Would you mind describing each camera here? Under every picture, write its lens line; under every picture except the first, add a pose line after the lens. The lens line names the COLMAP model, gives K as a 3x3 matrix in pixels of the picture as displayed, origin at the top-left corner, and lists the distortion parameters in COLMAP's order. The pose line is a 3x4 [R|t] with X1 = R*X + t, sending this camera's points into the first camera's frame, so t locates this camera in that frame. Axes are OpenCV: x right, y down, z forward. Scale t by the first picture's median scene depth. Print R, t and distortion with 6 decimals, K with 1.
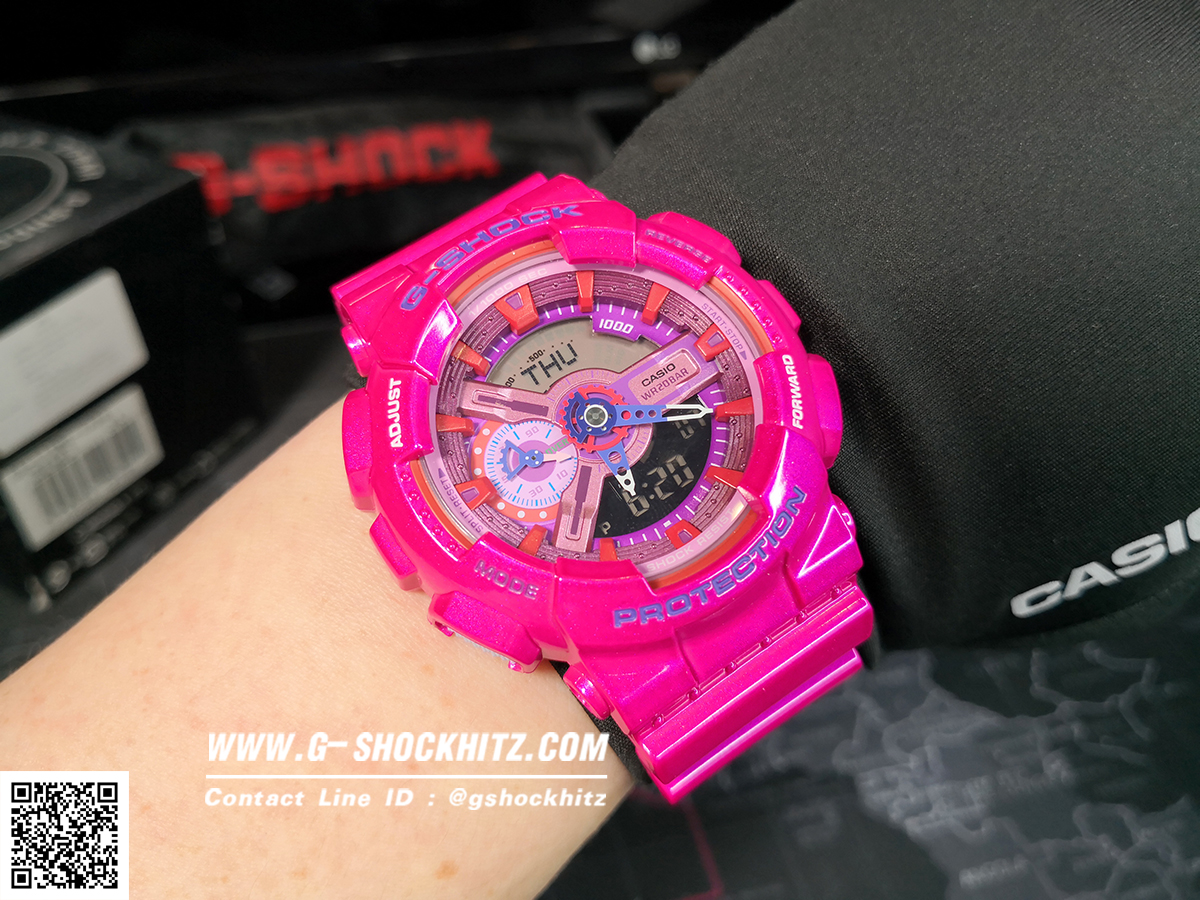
lens RADIAL K [[1017.9, 0, 600.0], [0, 1017.9, 450.0], [0, 0, 1]] dist [0.142600, -0.800762]
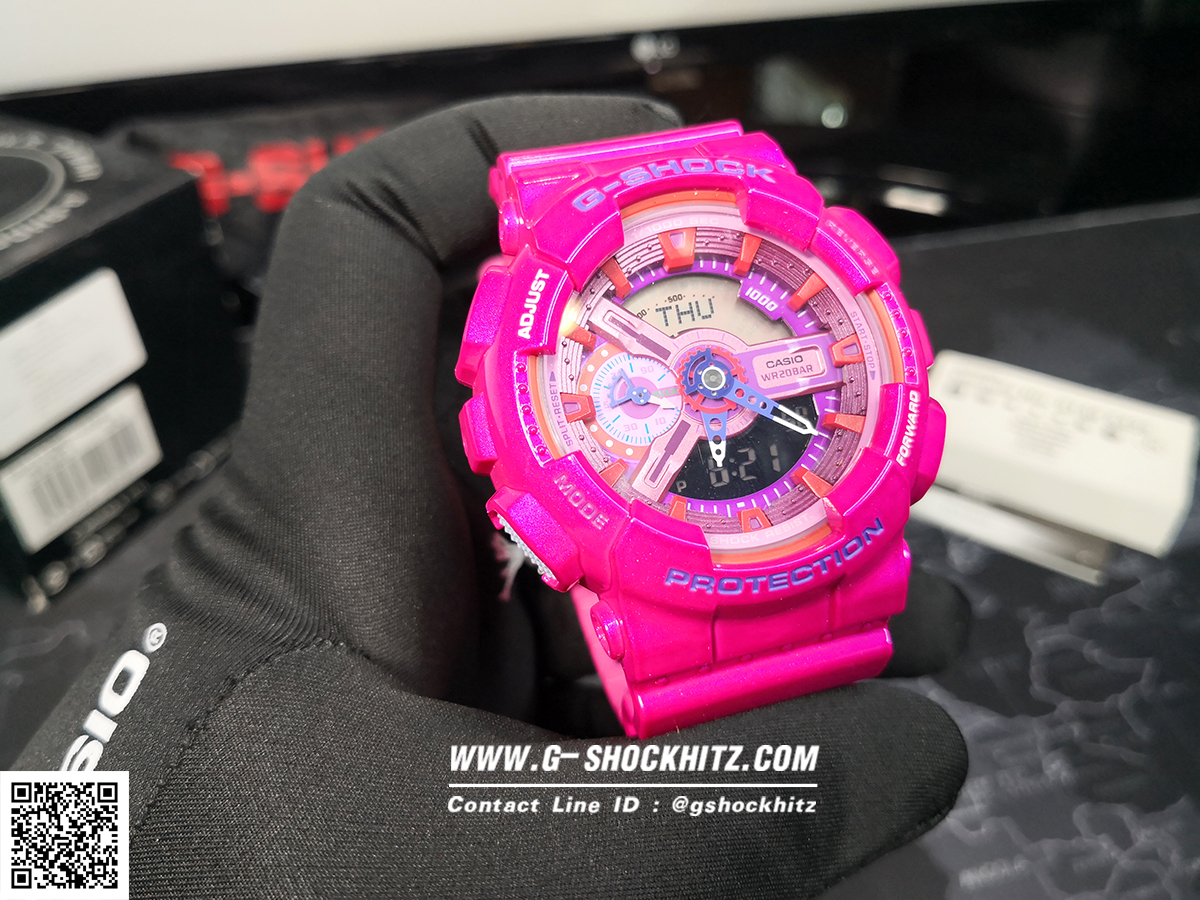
lens RADIAL K [[1017.9, 0, 600.0], [0, 1017.9, 450.0], [0, 0, 1]] dist [0.142600, -0.800762]
pose [[0.931140, 0.364168, 0.018942, -0.100575], [-0.364578, 0.928563, 0.069670, 0.002497], [0.007783, -0.071778, 0.997390, -0.003349]]
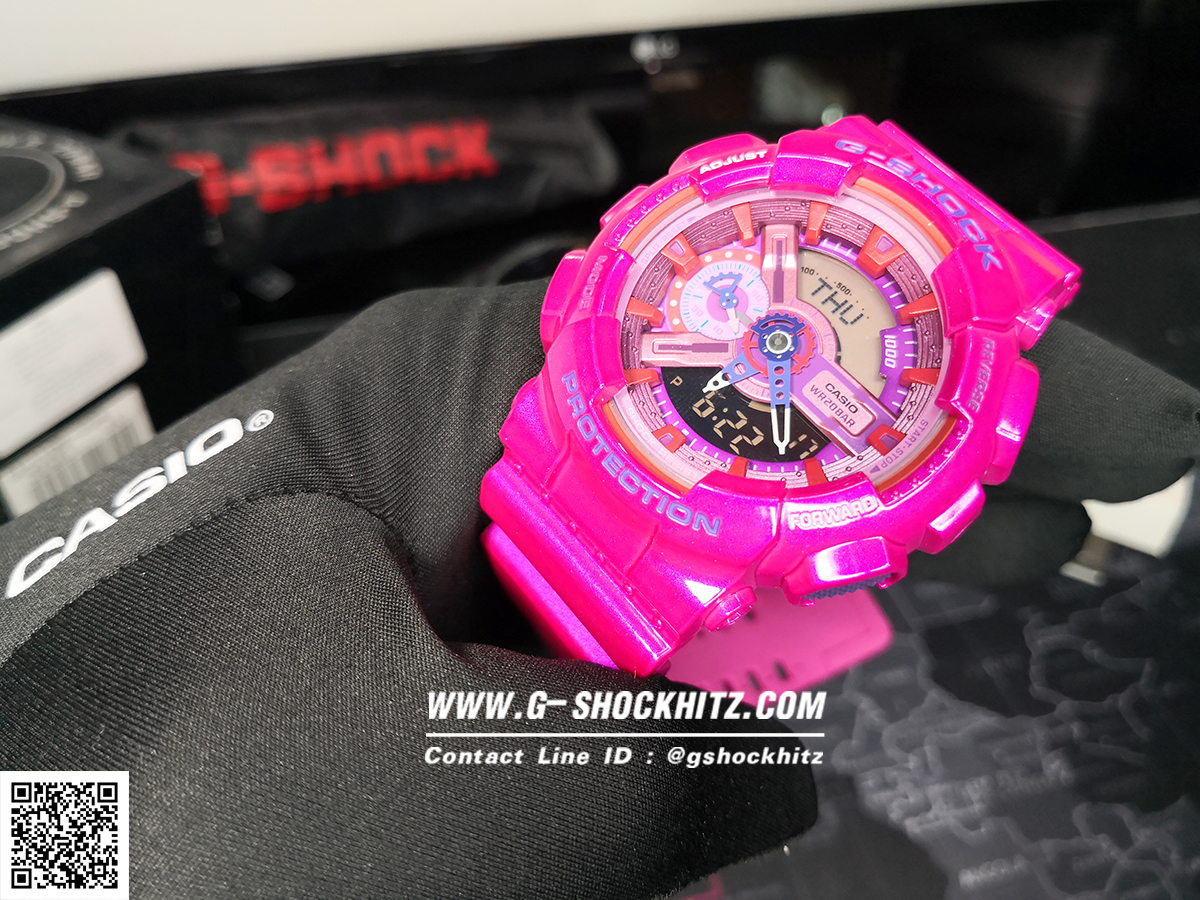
lens RADIAL K [[1017.9, 0, 600.0], [0, 1017.9, 450.0], [0, 0, 1]] dist [0.142600, -0.800762]
pose [[0.102610, 0.918454, -0.381986, 0.457498], [-0.877748, 0.264276, 0.399647, -0.252206], [0.468007, 0.294280, 0.833288, 0.111958]]
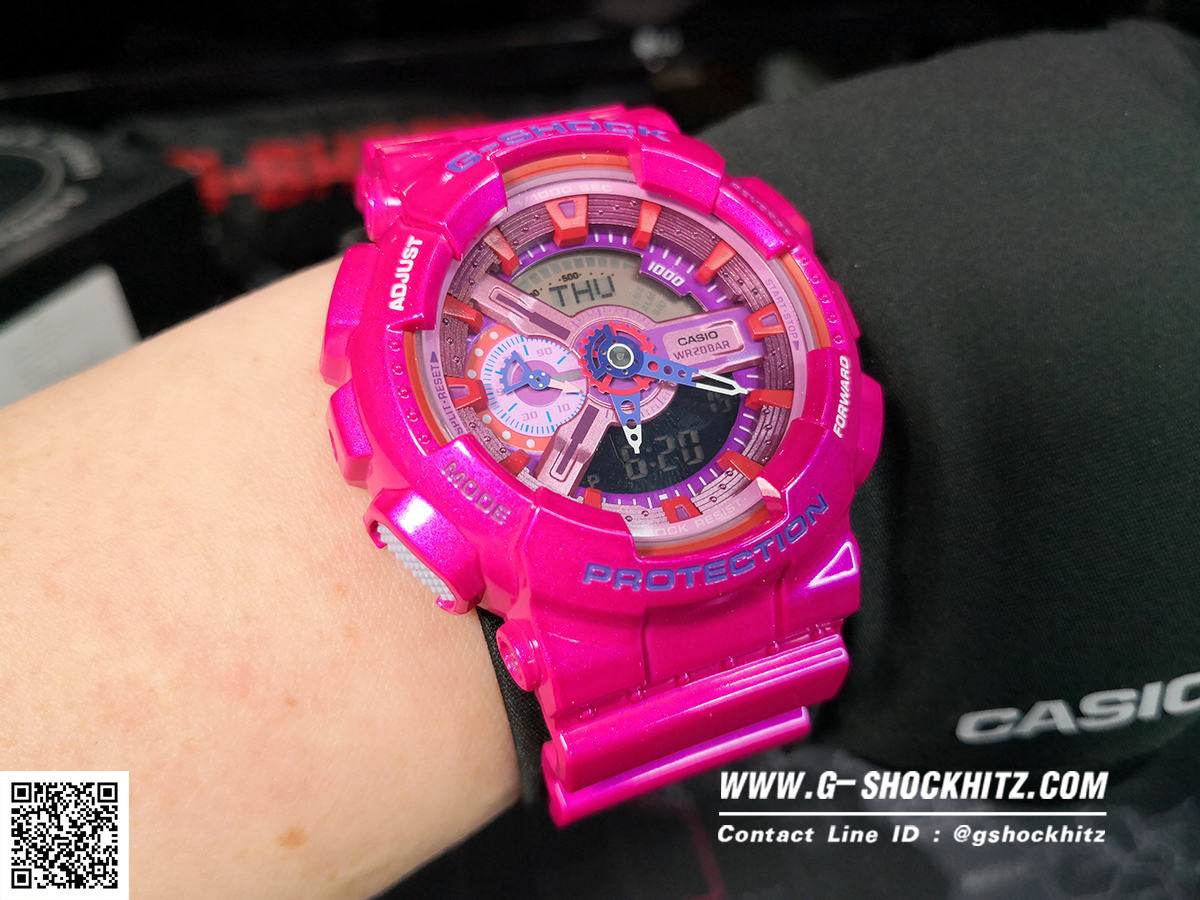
lens RADIAL K [[1017.9, 0, 600.0], [0, 1017.9, 450.0], [0, 0, 1]] dist [0.142600, -0.800762]
pose [[0.950523, 0.303074, 0.068203, -0.055812], [-0.297756, 0.951436, -0.078171, 0.116400], [-0.088582, 0.053995, 0.994604, 0.134555]]
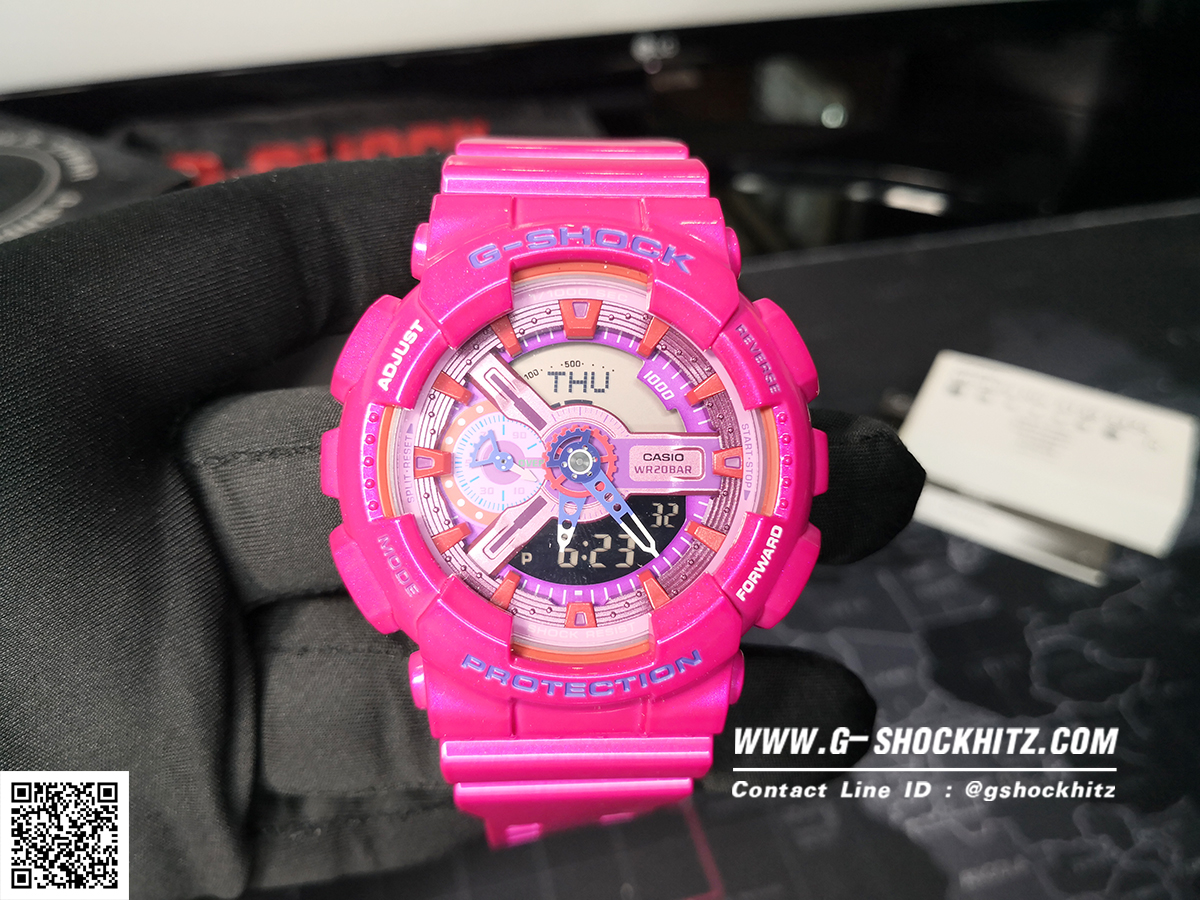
lens RADIAL K [[1017.9, 0, 600.0], [0, 1017.9, 450.0], [0, 0, 1]] dist [0.142600, -0.800762]
pose [[0.824269, 0.564949, -0.037589, 0.041507], [-0.539598, 0.803922, 0.250085, -0.292997], [0.171504, -0.185855, 0.967494, 0.071530]]
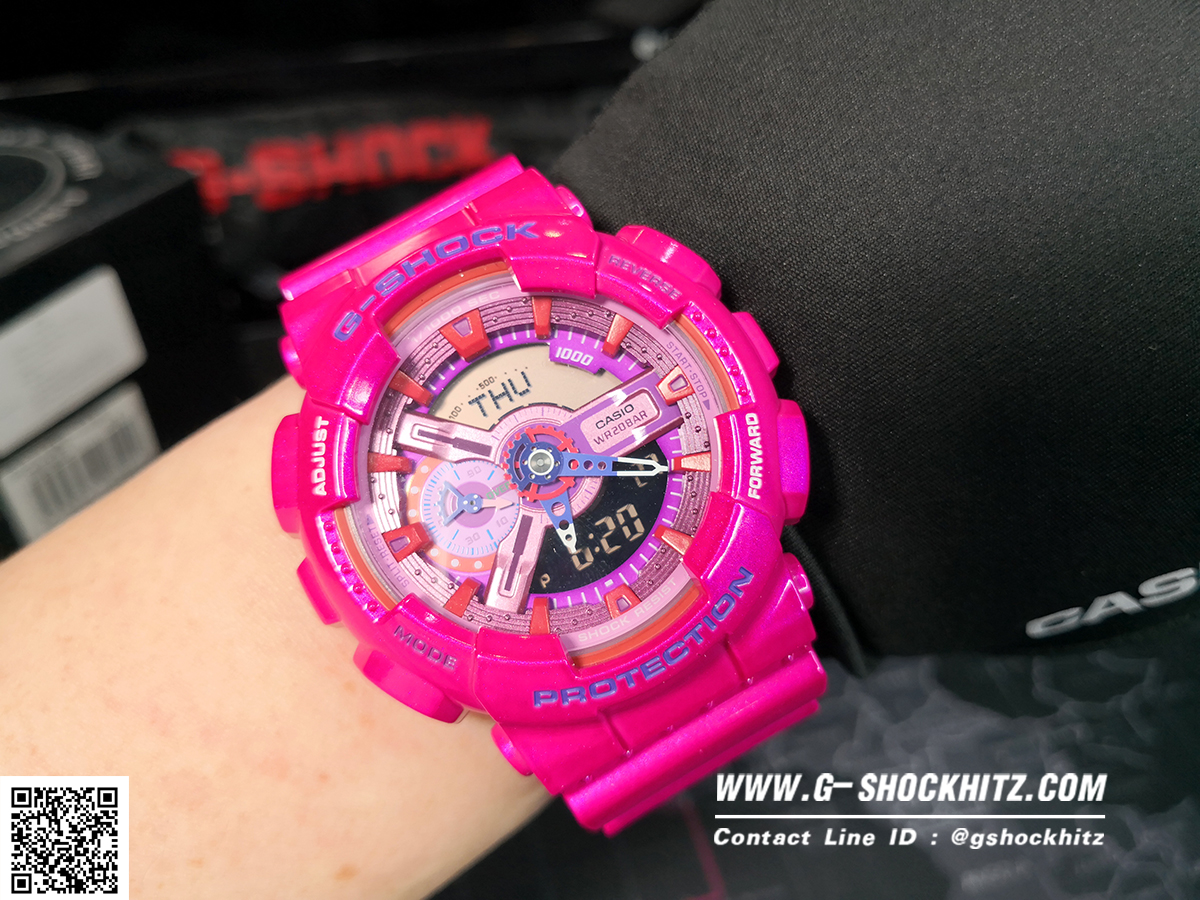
lens RADIAL K [[1017.9, 0, 600.0], [0, 1017.9, 450.0], [0, 0, 1]] dist [0.142600, -0.800762]
pose [[0.995392, 0.068778, -0.066820, 0.110509], [-0.056572, 0.983831, 0.169929, -0.204662], [0.077427, -0.165366, 0.983188, 0.093610]]
